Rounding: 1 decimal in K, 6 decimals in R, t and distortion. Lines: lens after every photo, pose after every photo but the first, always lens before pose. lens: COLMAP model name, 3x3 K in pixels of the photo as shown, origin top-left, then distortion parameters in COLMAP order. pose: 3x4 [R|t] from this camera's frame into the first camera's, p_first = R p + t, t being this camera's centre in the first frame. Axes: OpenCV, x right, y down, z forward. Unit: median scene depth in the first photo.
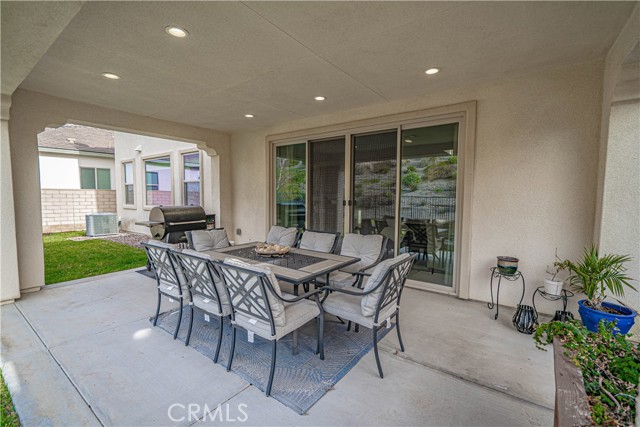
lens RADIAL K [[289.6, 0, 318.2], [0, 289.6, 215.9], [0, 0, 1]] dist [-0.004671, -0.000030]
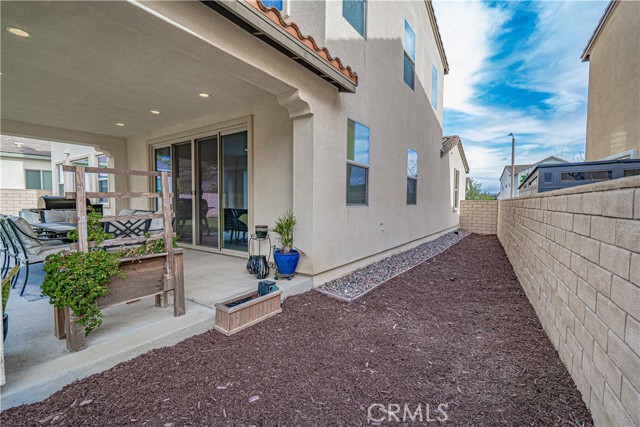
lens RADIAL K [[289.6, 0, 318.2], [0, 289.6, 215.9], [0, 0, 1]] dist [-0.004671, -0.000030]
pose [[0.999283, -0.006408, 0.037318, 0.597522], [0.007064, 0.999822, -0.017482, 0.083694], [-0.037200, 0.017733, 0.999150, -0.292676]]
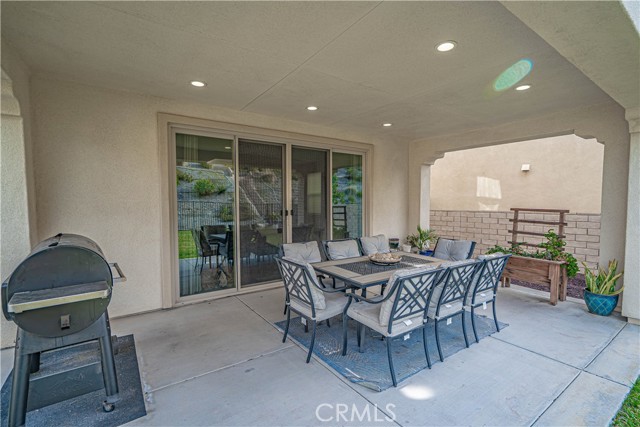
lens RADIAL K [[294.1, 0, 329.0], [0, 294.1, 214.4], [0, 0, 1]] dist [-0.000238, 0.000441]
pose [[0.296624, -0.052830, 0.953532, -0.815372], [0.067047, 0.997157, 0.034390, -0.063049], [-0.952638, 0.053731, 0.299322, 0.562148]]
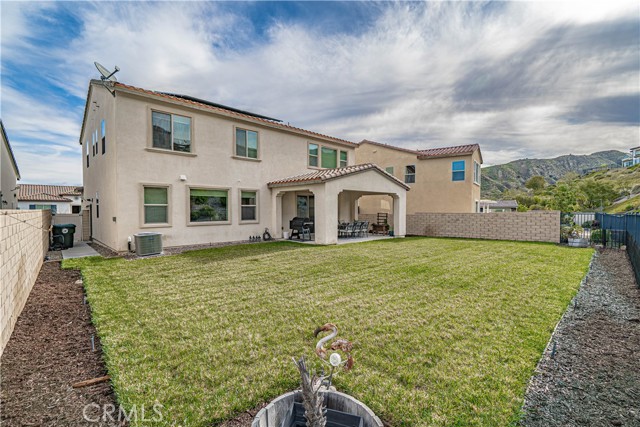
lens RADIAL K [[294.1, 0, 329.0], [0, 294.1, 214.4], [0, 0, 1]] dist [-0.000238, 0.000441]
pose [[0.130988, -0.027765, 0.990995, -3.465866], [0.068279, 0.997487, 0.018922, -0.102092], [-0.989030, 0.065186, 0.132555, 0.374075]]
